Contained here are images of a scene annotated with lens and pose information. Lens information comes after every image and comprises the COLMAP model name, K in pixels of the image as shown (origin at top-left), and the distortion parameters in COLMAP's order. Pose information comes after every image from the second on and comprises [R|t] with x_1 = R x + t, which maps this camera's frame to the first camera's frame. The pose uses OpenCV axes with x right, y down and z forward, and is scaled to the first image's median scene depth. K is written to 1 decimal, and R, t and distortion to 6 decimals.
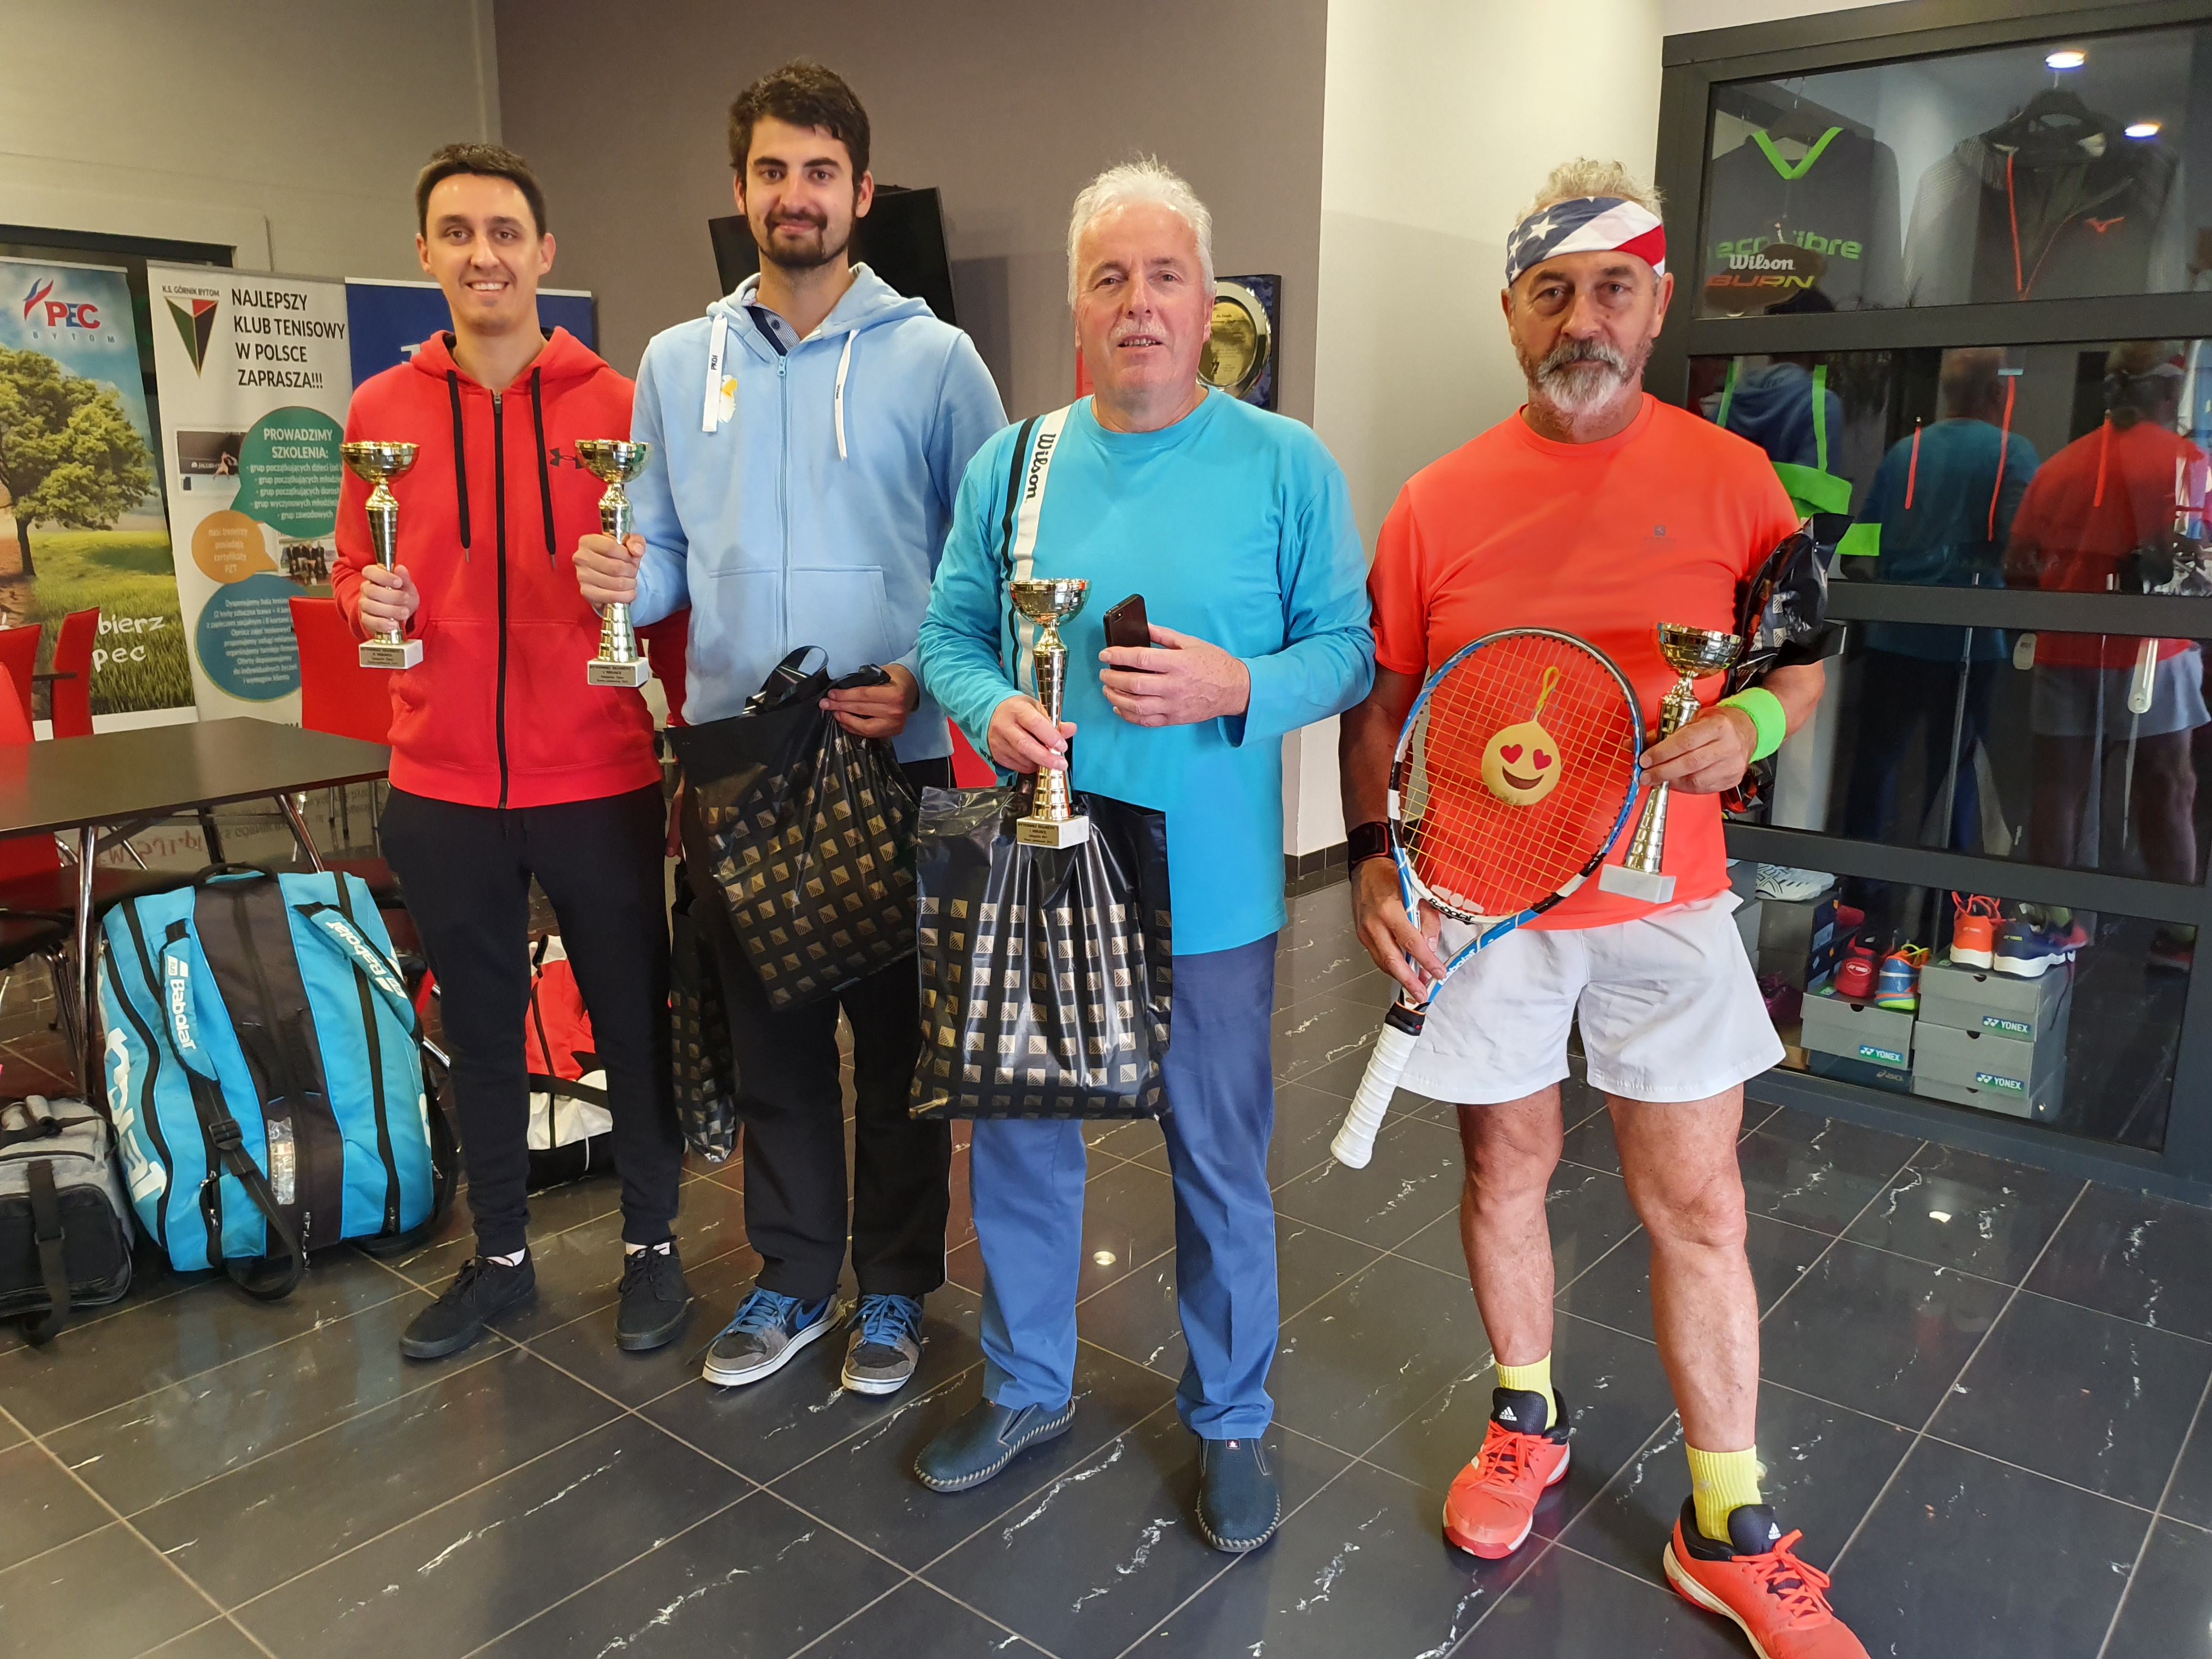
lens RADIAL K [[1725.6, 0, 1106.0], [0, 1725.6, 829.5], [0, 0, 1]] dist [0.003174, 0.003625]
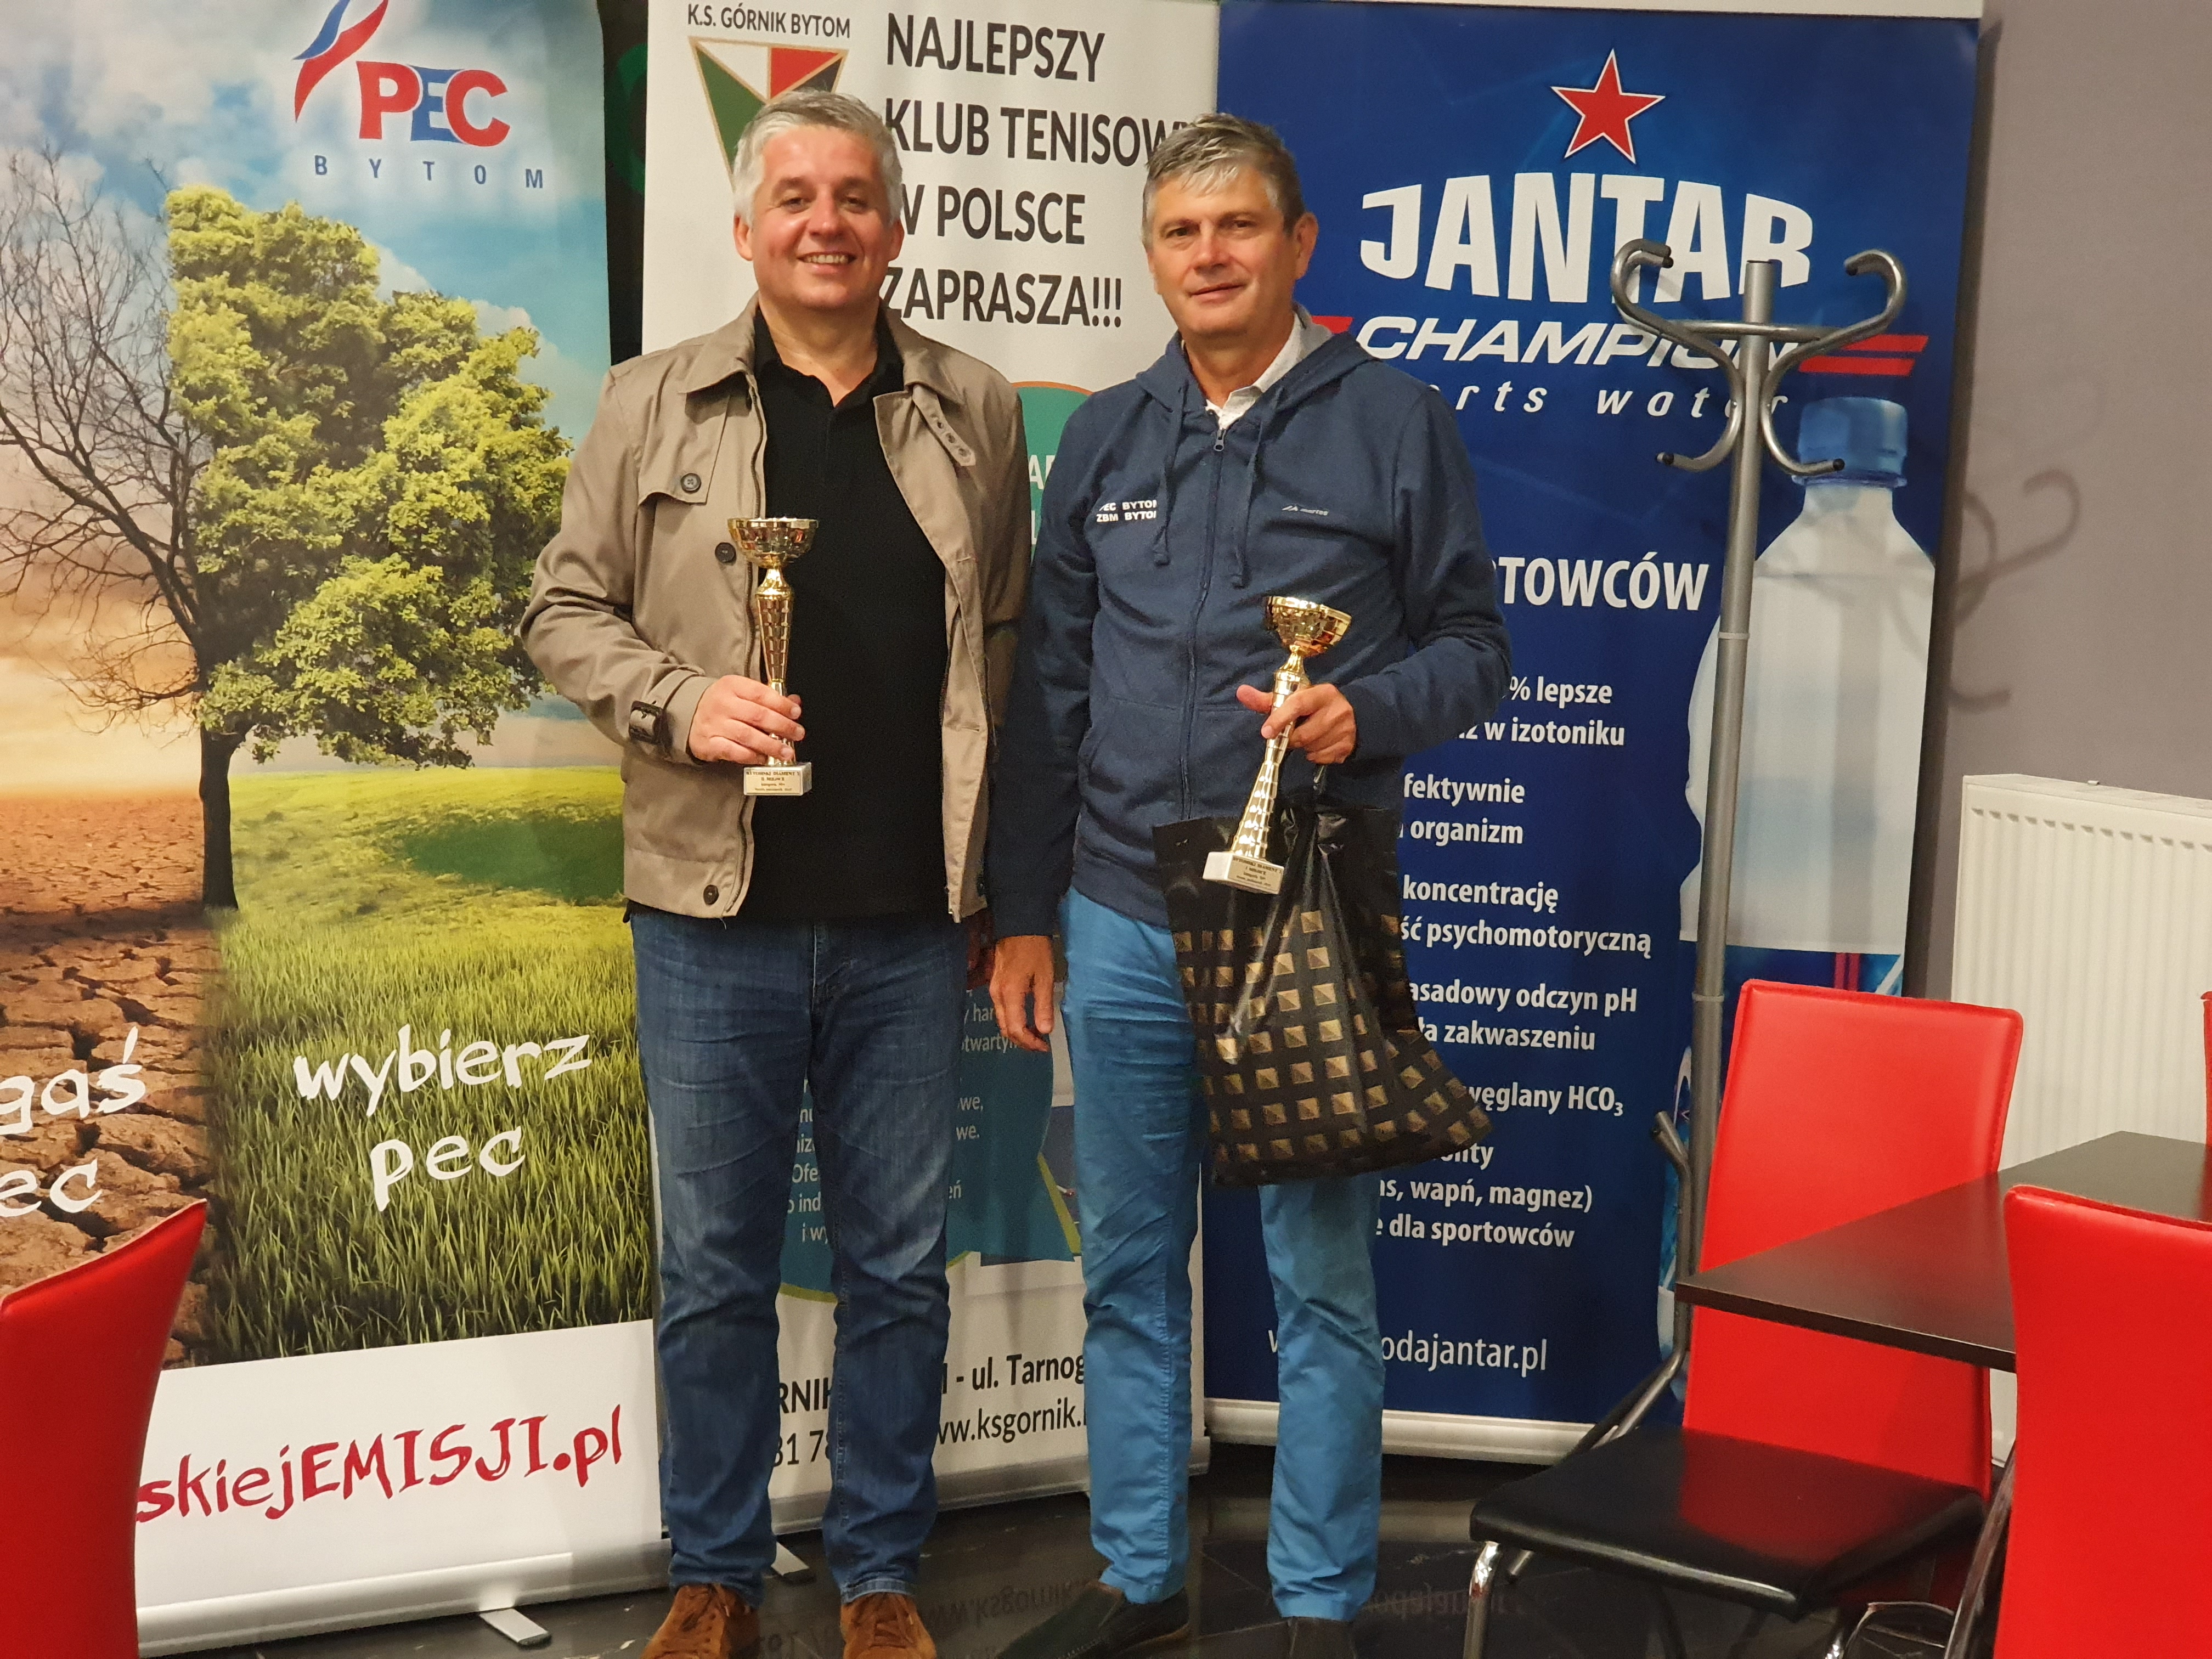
lens RADIAL K [[3477.4, 0, 1106.0], [0, 3477.4, 829.5], [0, 0, 1]] dist [-0.010889, 0.157753]
pose [[0.919131, 0.060197, -0.389326, -0.223366], [-0.098425, 0.992005, -0.078981, -0.125102], [0.381459, 0.110913, 0.917708, 0.469516]]
